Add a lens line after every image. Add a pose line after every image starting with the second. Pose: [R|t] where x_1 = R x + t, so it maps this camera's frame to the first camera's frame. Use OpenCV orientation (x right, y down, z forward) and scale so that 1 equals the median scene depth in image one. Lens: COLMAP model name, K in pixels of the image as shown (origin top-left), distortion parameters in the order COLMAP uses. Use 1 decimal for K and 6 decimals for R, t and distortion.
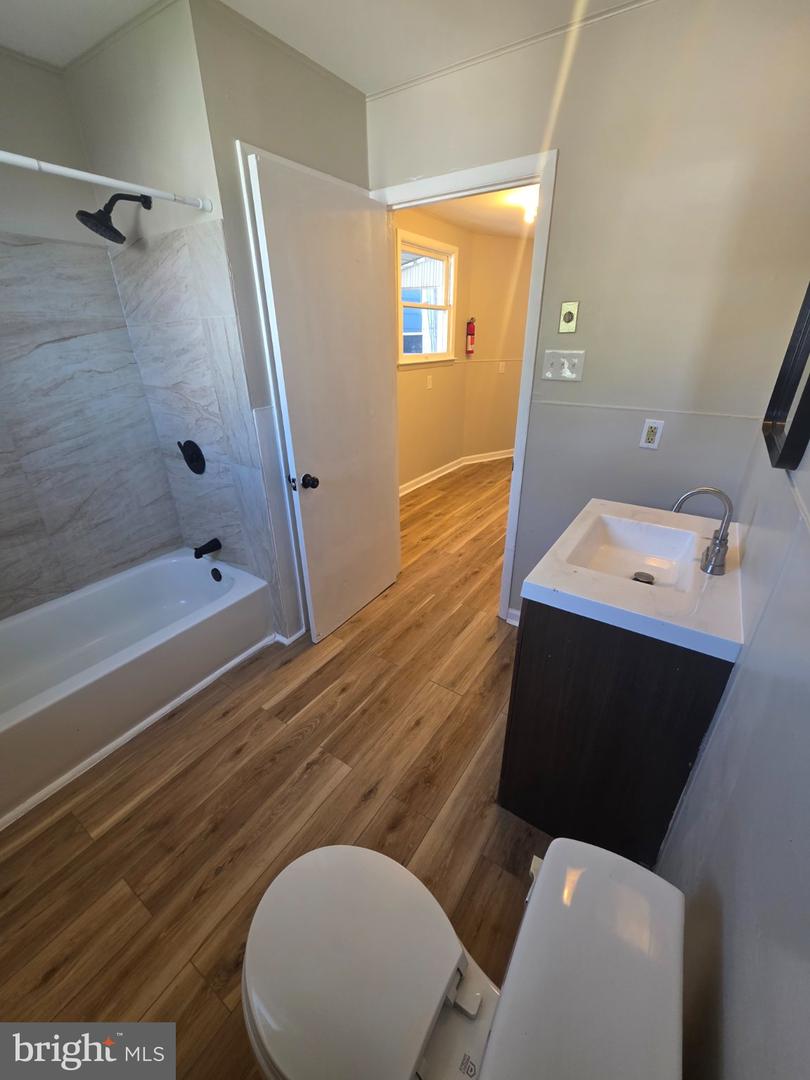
lens RADIAL K [[431.0, 0, 406.2], [0, 431.0, 538.0], [0, 0, 1]] dist [0.001173, 0.000328]
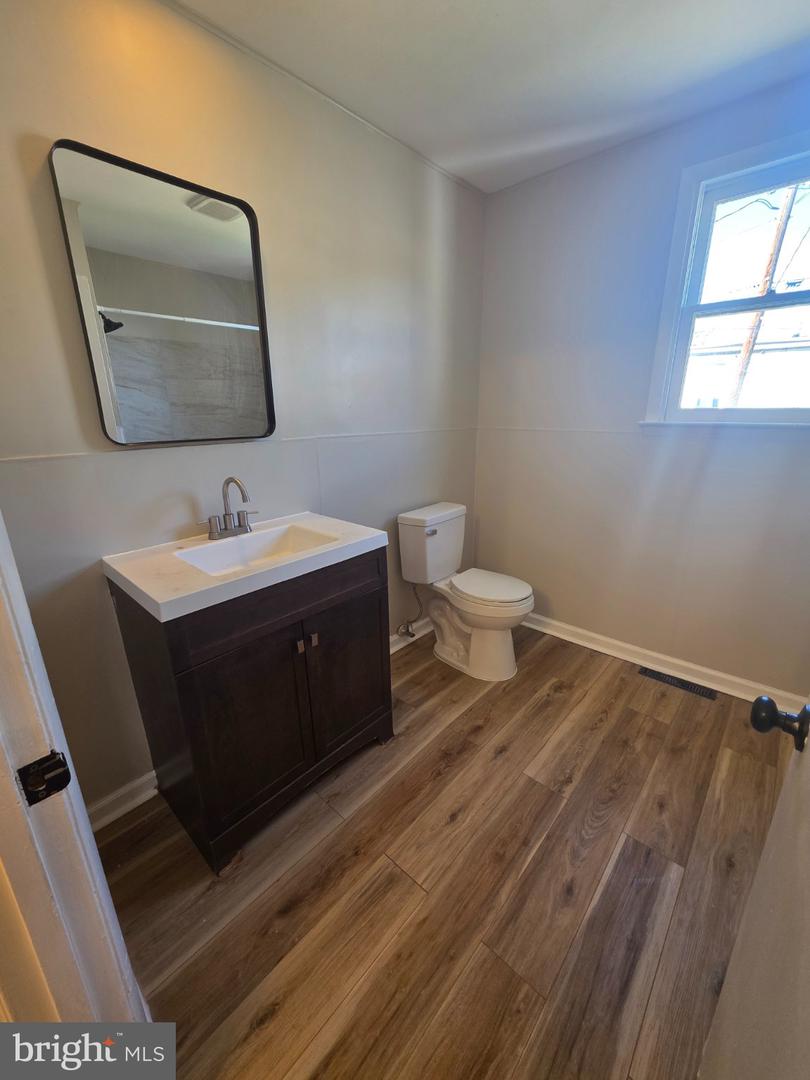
lens RADIAL K [[431.0, 0, 406.2], [0, 431.0, 538.0], [0, 0, 1]] dist [0.001173, 0.000328]
pose [[-0.989523, -0.022401, 0.142628, 0.011306], [0.079477, 0.740222, 0.667648, -0.547922], [-0.120532, 0.671989, -0.730687, 1.377892]]
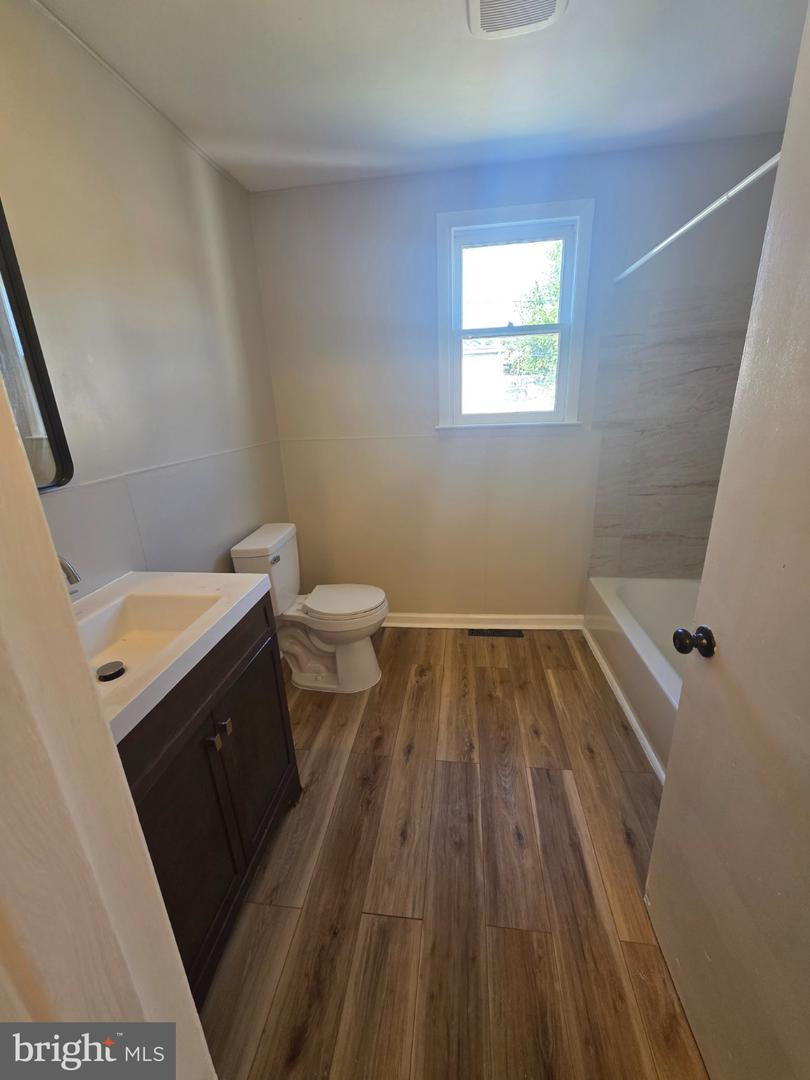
lens RADIAL K [[431.0, 0, 406.2], [0, 431.0, 538.0], [0, 0, 1]] dist [0.001173, 0.000328]
pose [[-0.893393, 0.182998, -0.410319, 0.277490], [-0.147039, 0.743895, 0.651920, -0.560729], [0.424534, 0.642753, -0.637682, 1.280361]]
